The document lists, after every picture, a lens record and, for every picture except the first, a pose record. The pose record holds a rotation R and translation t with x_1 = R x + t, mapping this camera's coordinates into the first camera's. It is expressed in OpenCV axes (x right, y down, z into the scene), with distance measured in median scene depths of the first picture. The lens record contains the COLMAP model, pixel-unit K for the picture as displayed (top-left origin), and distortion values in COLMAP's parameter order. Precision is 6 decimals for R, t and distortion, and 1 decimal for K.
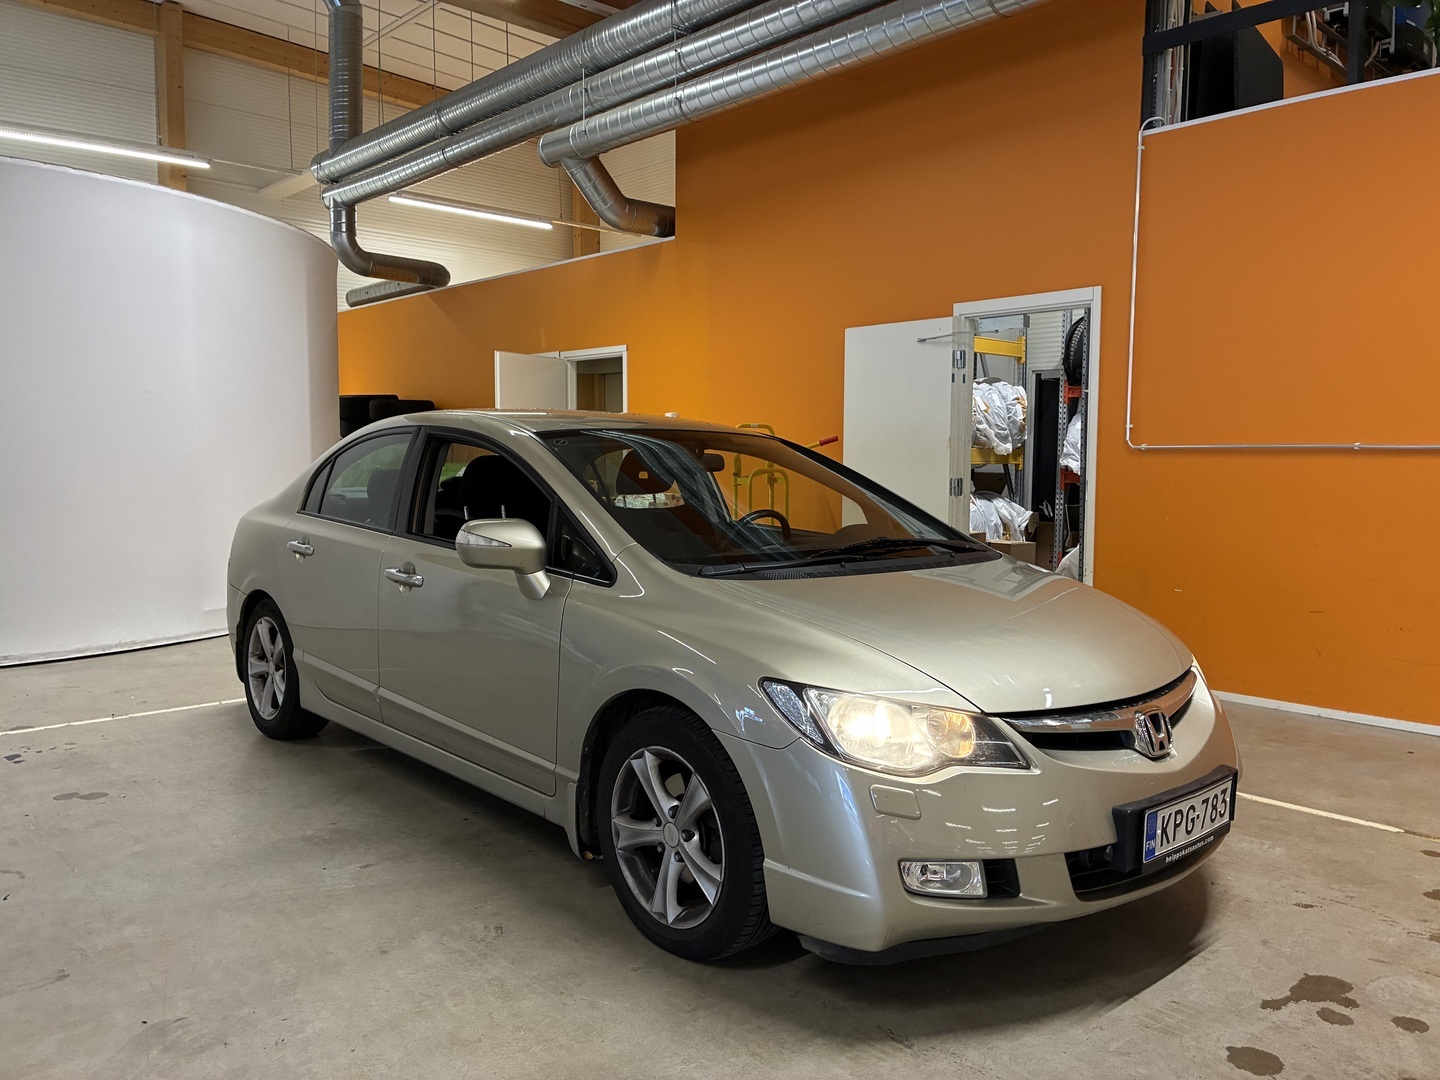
lens RADIAL K [[1082.7, 0, 720.0], [0, 1082.7, 540.0], [0, 0, 1]] dist [-0.004441, -0.011416]
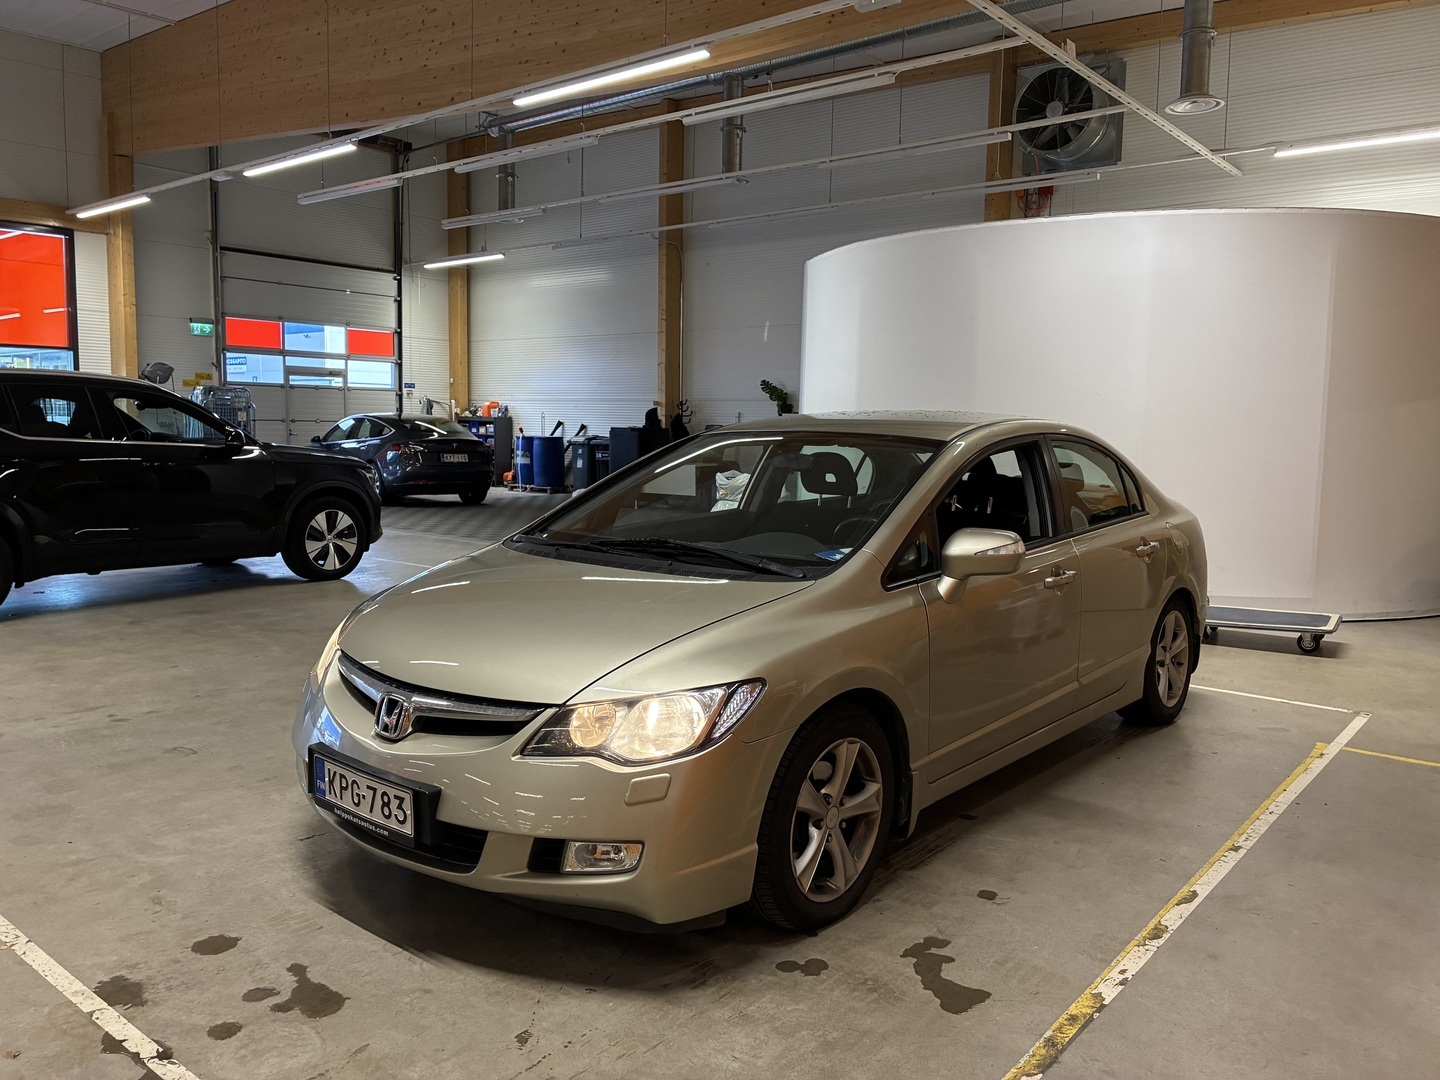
lens RADIAL K [[1100.9, 0, 734.2], [0, 1100.9, 544.9], [0, 0, 1]] dist [0.009138, 0.008924]
pose [[0.145612, 0.097805, -0.984496, 1.516192], [-0.088698, 0.992385, 0.085470, -0.109314], [0.985358, 0.074877, 0.153178, 1.156855]]
